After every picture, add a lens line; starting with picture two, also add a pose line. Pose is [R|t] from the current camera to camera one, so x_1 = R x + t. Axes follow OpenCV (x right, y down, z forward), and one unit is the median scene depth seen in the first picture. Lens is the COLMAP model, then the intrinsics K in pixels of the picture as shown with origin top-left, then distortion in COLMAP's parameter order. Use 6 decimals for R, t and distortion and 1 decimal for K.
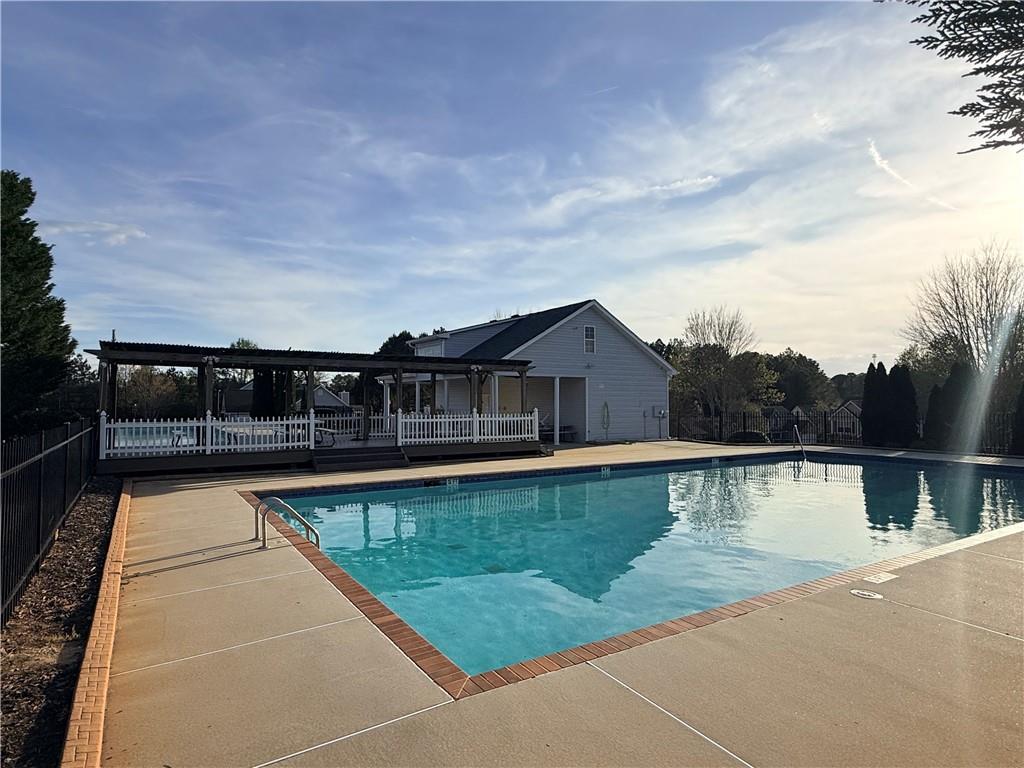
lens RADIAL K [[580.3, 0, 510.9], [0, 580.3, 387.1], [0, 0, 1]] dist [0.000255, 0.000059]
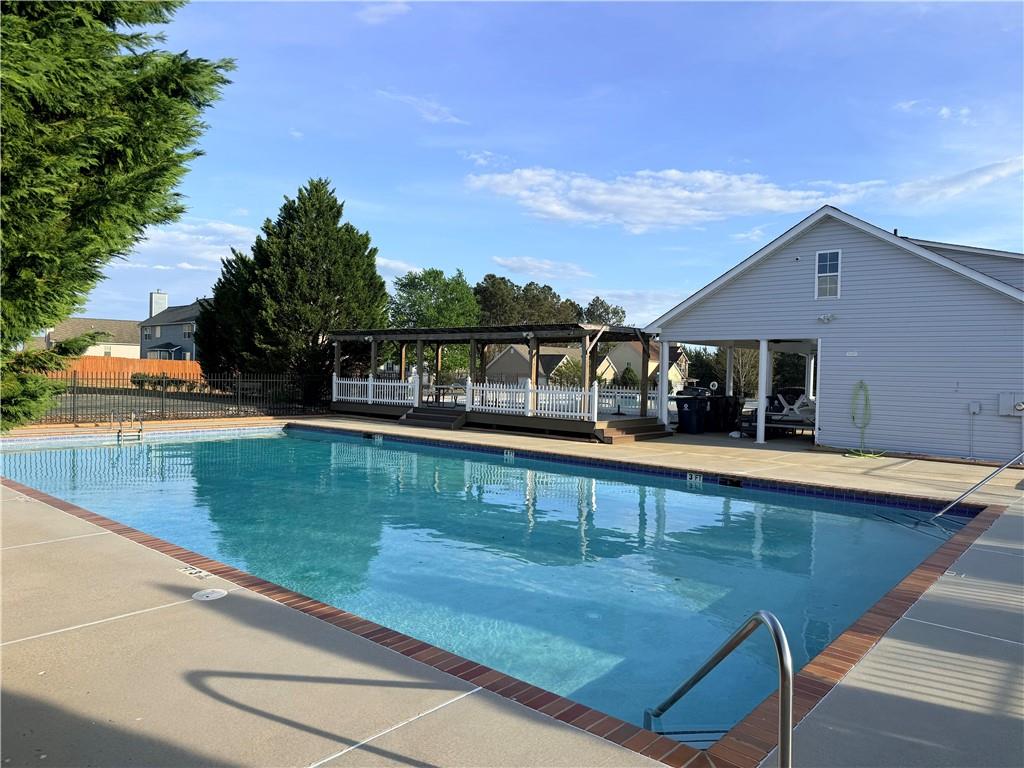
lens RADIAL K [[719.2, 0, 506.6], [0, 719.2, 381.6], [0, 0, 1]] dist [0.067302, -0.055646]
pose [[0.280170, 0.021081, -0.959719, 0.973926], [-0.000802, 0.999764, 0.021726, 0.015179], [0.959950, -0.005317, 0.280121, 0.609707]]
